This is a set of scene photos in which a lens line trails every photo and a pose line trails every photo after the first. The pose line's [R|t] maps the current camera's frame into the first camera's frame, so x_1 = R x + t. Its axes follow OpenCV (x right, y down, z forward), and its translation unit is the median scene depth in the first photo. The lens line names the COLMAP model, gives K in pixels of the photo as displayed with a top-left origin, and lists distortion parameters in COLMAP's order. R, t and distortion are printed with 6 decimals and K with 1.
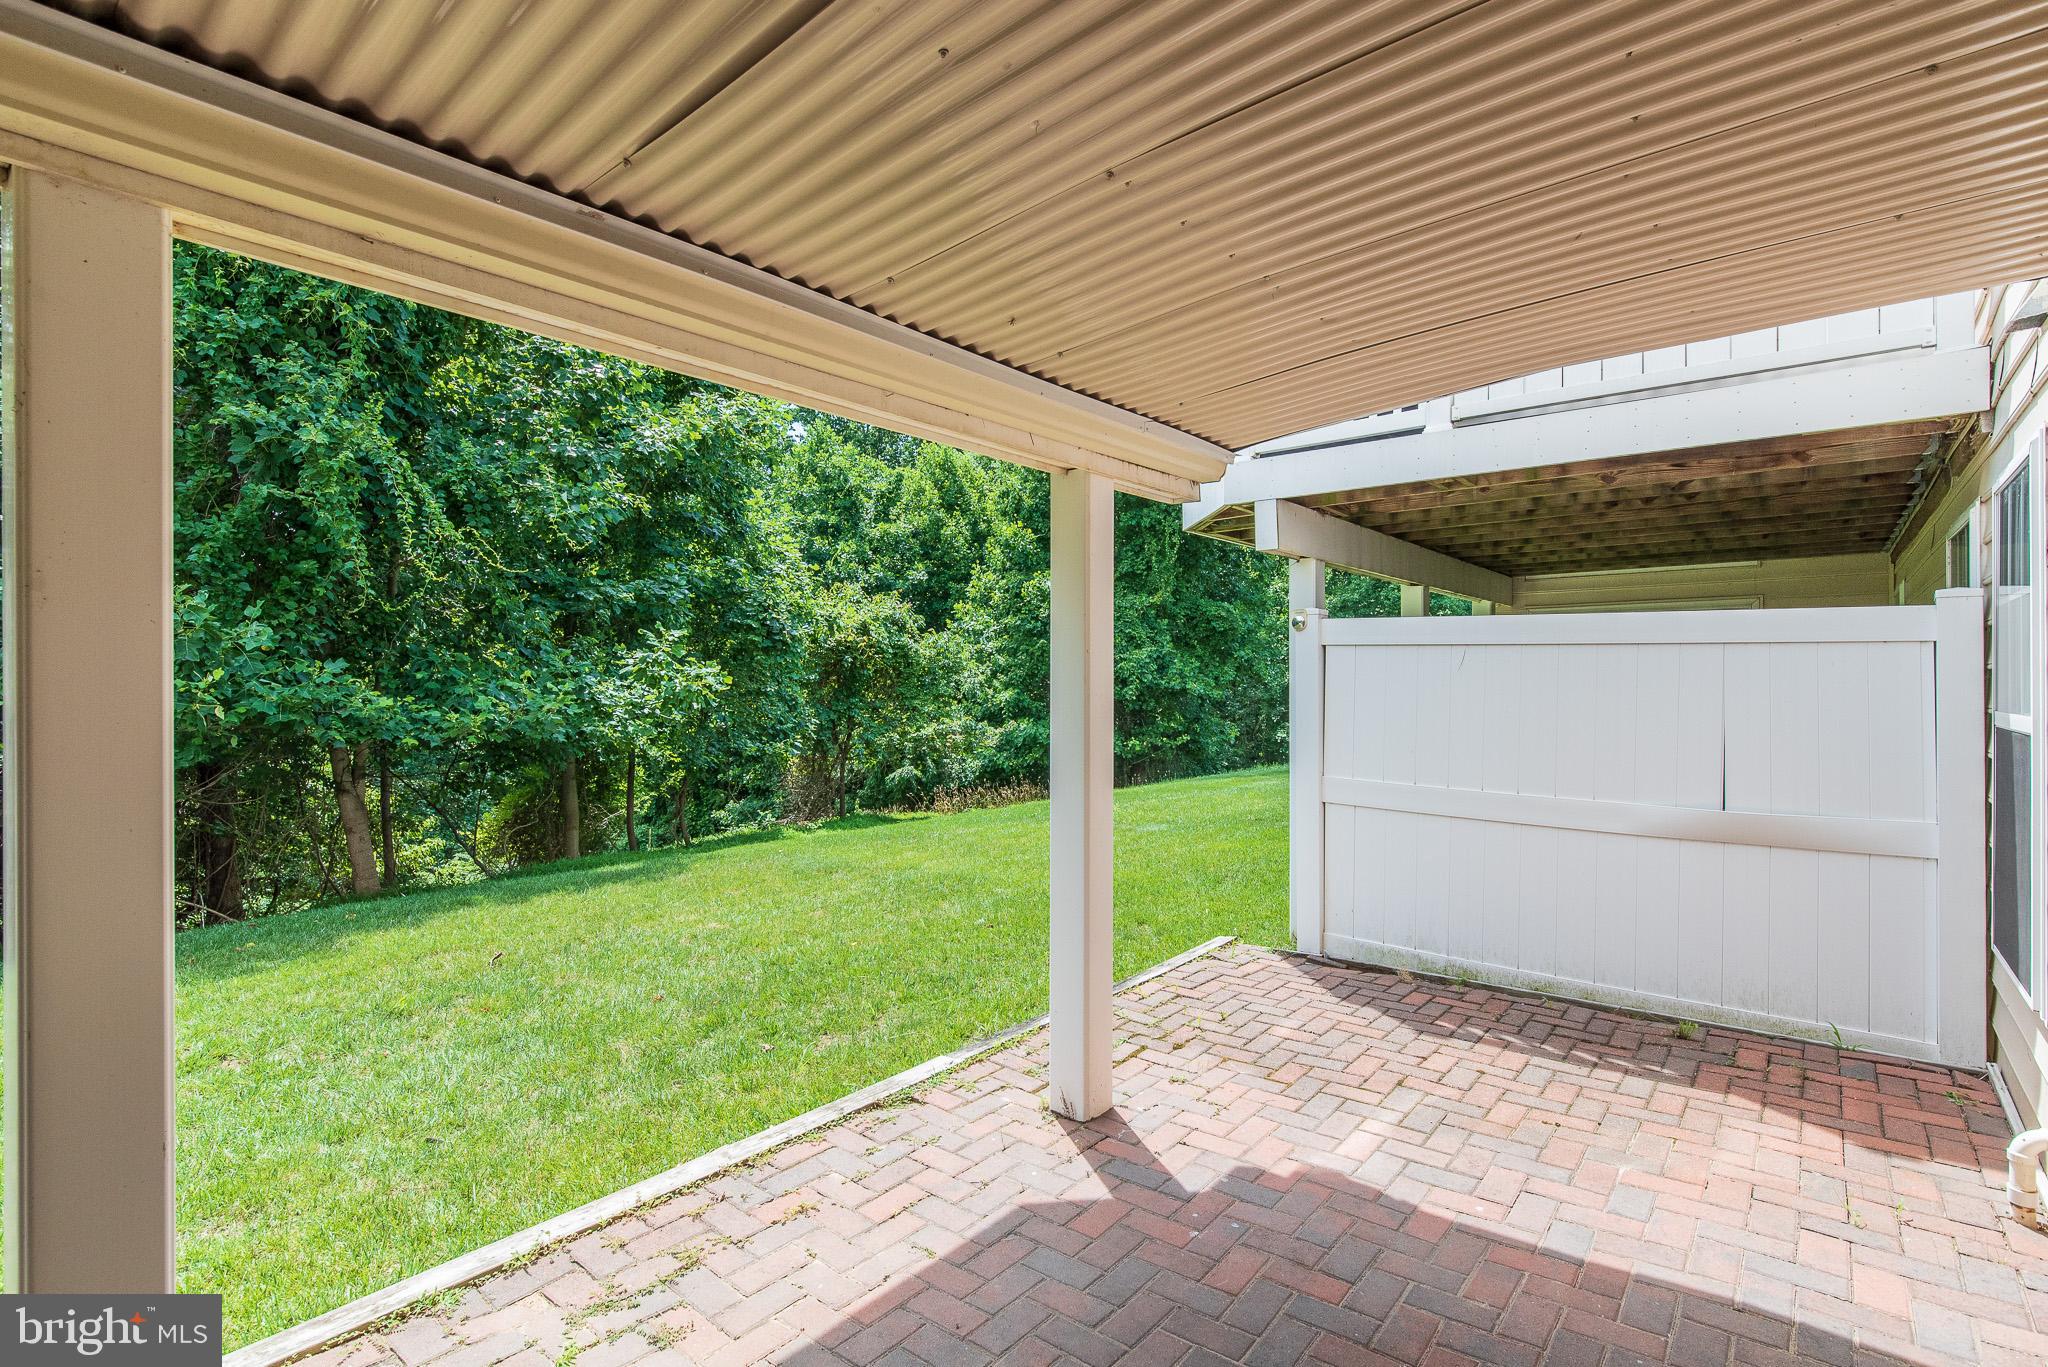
lens RADIAL K [[953.5, 0, 1045.6], [0, 953.5, 680.9], [0, 0, 1]] dist [-0.000838, -0.000611]
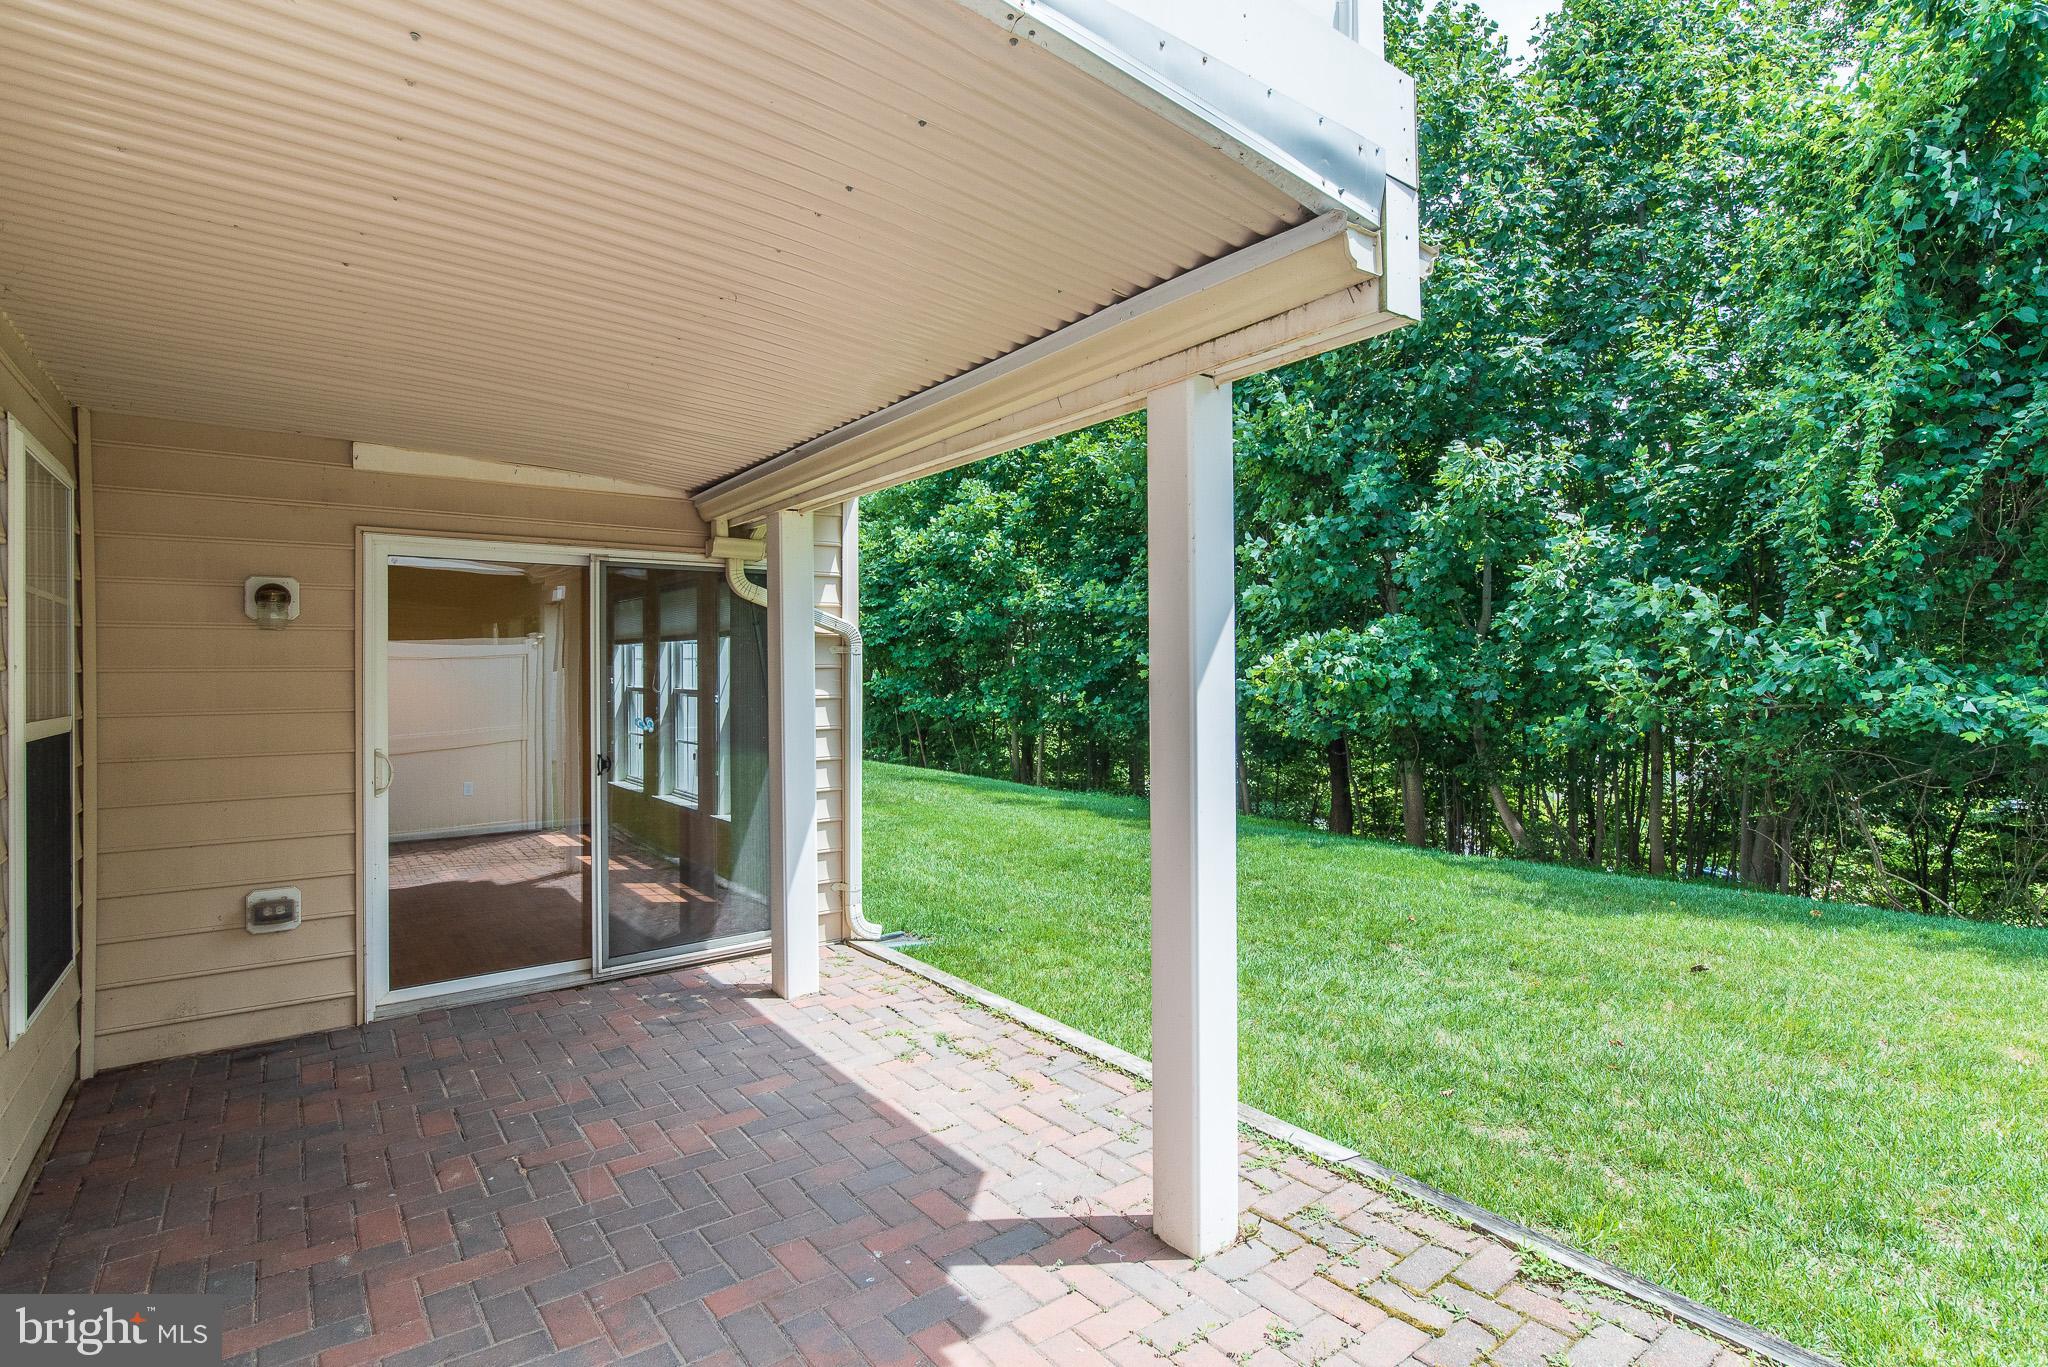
lens RADIAL K [[953.5, 0, 1045.6], [0, 953.5, 680.9], [0, 0, 1]] dist [-0.000838, -0.000611]
pose [[-0.192768, 0.016264, -0.981110, 0.975023], [0.008733, 0.999851, 0.014859, -0.013837], [0.981206, -0.005703, -0.192881, 1.246017]]
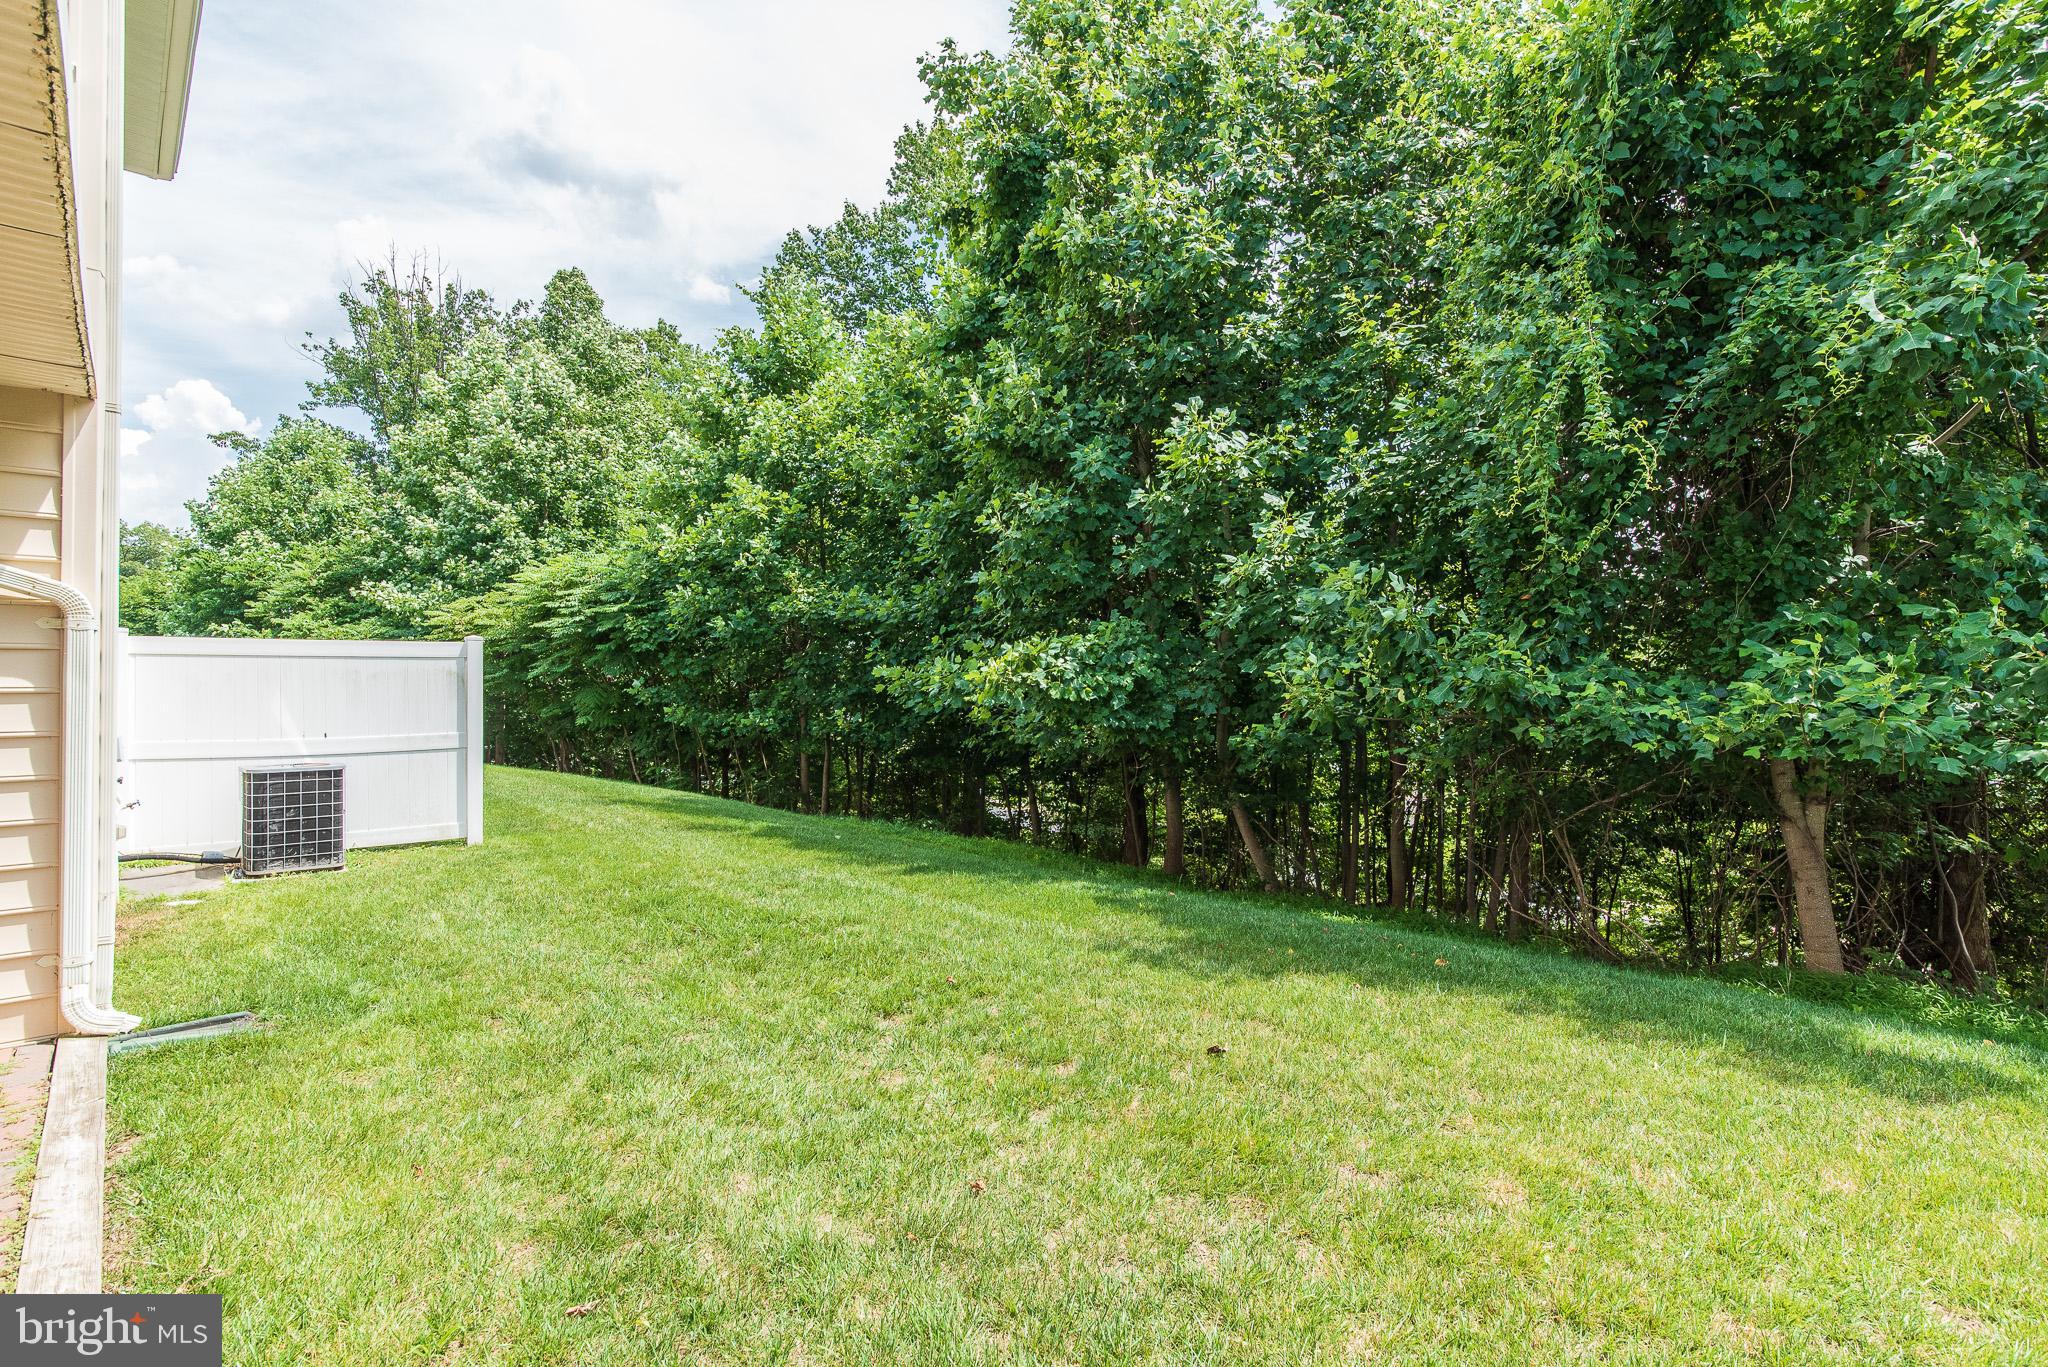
lens RADIAL K [[953.5, 0, 1045.6], [0, 953.5, 680.9], [0, 0, 1]] dist [-0.000838, -0.000611]
pose [[-0.108814, -0.008683, -0.994024, 0.363299], [0.007029, 0.999930, -0.009504, 0.053790], [0.994037, -0.008021, -0.108746, 2.006731]]
